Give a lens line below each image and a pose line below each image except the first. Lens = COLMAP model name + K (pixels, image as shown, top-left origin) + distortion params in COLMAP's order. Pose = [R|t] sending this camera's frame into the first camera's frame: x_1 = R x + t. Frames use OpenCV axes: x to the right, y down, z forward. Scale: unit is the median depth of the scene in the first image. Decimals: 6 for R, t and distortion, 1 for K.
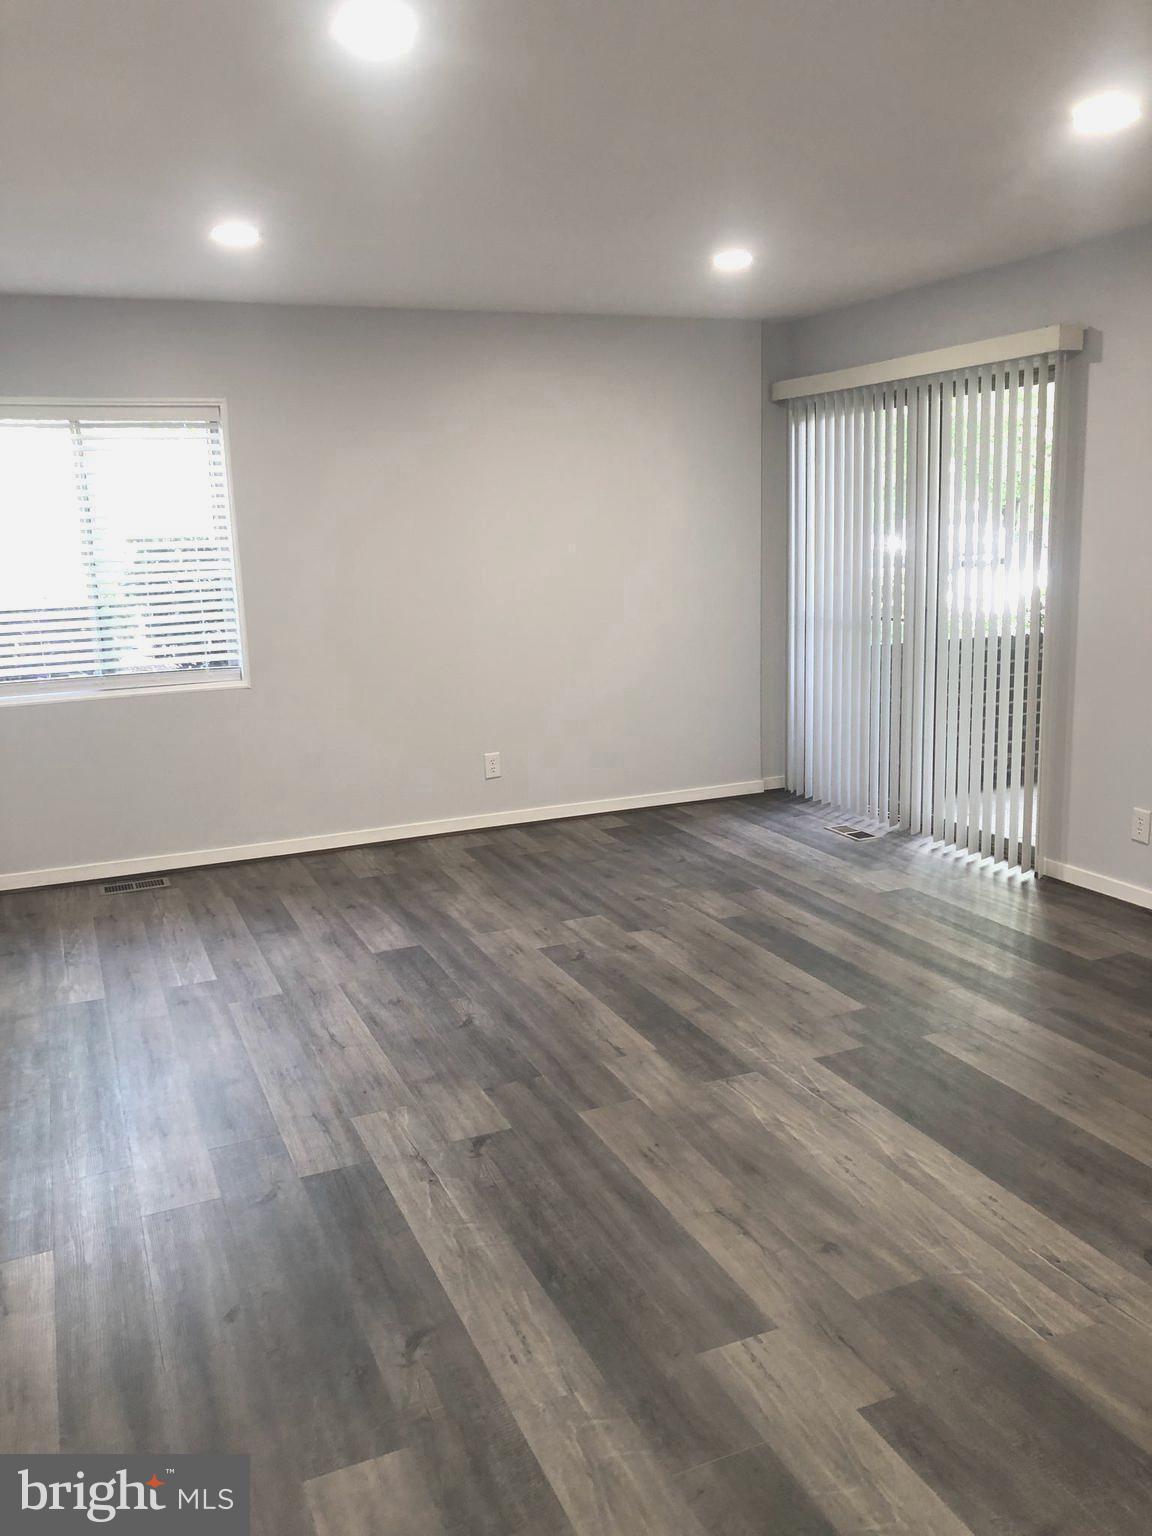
lens RADIAL K [[1245.7, 0, 576.0], [0, 1245.7, 768.0], [0, 0, 1]] dist [0.010921, 0.011717]
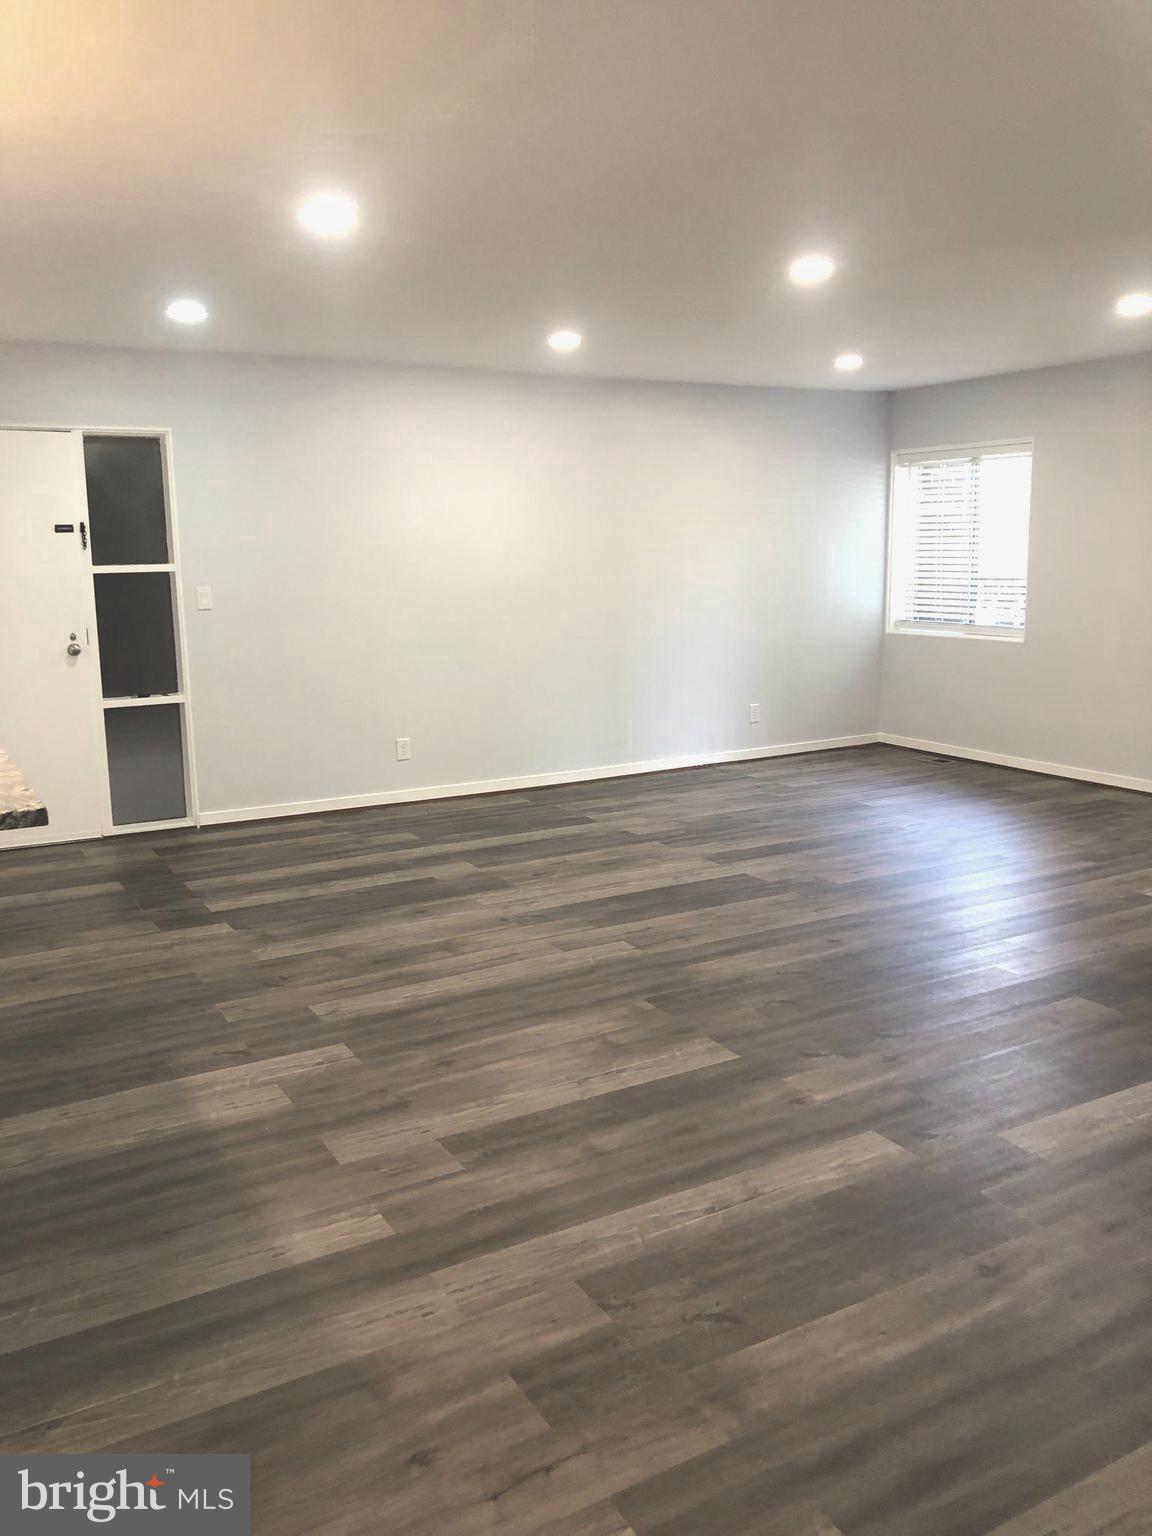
lens RADIAL K [[1245.7, 0, 576.0], [0, 1245.7, 768.0], [0, 0, 1]] dist [0.010921, 0.011717]
pose [[0.113422, 0.204906, -0.972188, 2.015098], [-0.177409, 0.966953, 0.183105, -0.182656], [0.977580, 0.151706, 0.146026, 0.630890]]
